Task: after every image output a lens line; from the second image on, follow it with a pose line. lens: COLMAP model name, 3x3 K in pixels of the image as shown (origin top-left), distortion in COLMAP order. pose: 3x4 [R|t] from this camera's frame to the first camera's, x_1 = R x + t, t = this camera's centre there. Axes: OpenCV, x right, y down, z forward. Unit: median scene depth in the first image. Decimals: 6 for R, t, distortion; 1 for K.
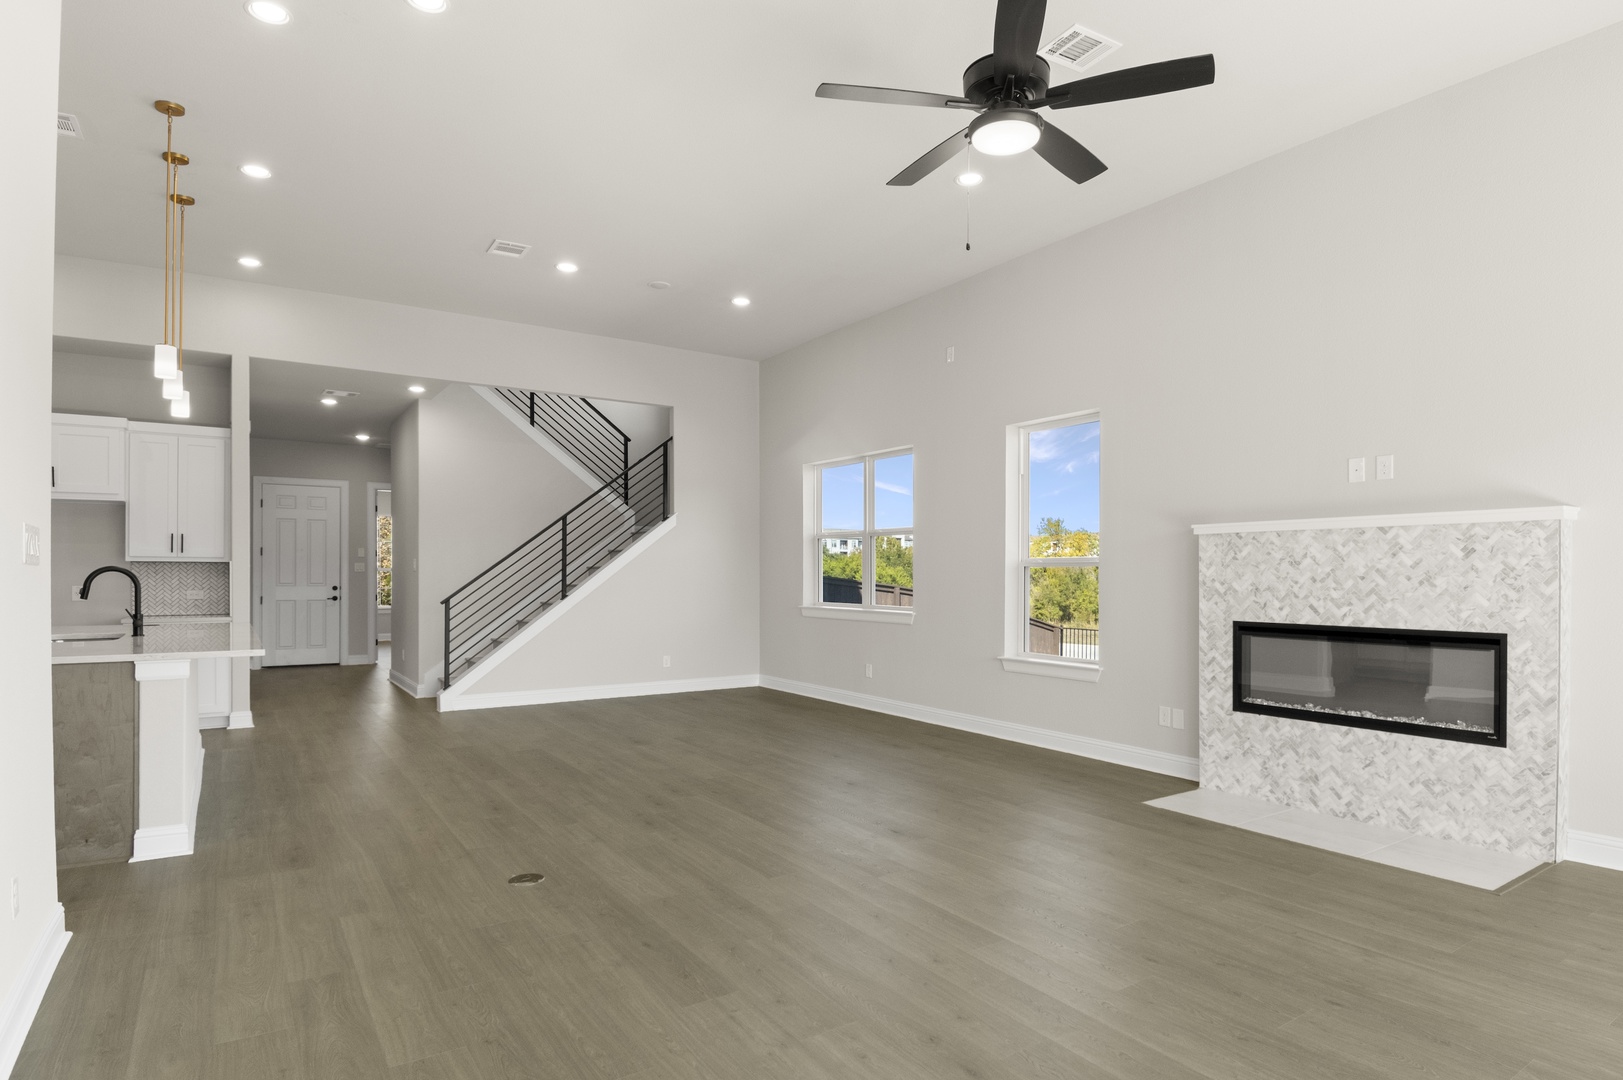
lens RADIAL K [[879.5, 0, 827.1], [0, 879.5, 574.1], [0, 0, 1]] dist [0.004566, -0.000601]
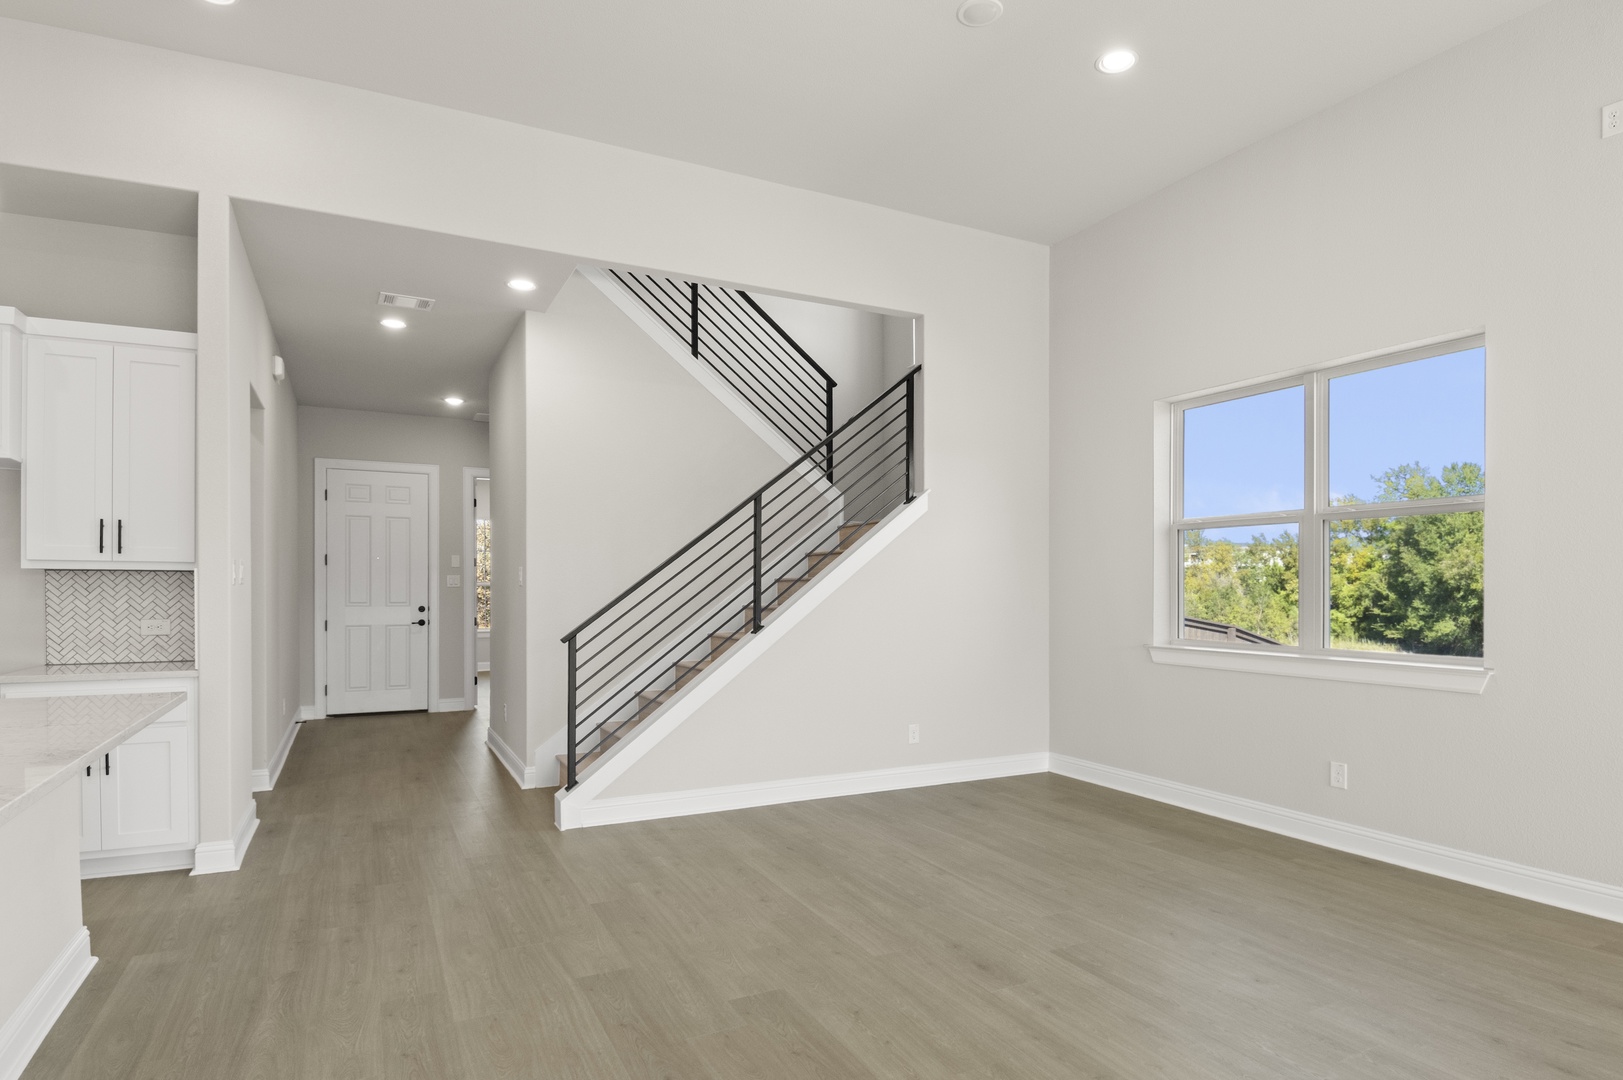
lens RADIAL K [[883.9, 0, 815.3], [0, 883.9, 589.8], [0, 0, 1]] dist [0.030329, -0.039815]
pose [[0.992099, -0.000692, -0.125457, -0.171564], [0.000855, 0.999999, 0.001249, -0.001222], [0.125456, -0.001346, 0.992098, 0.379754]]
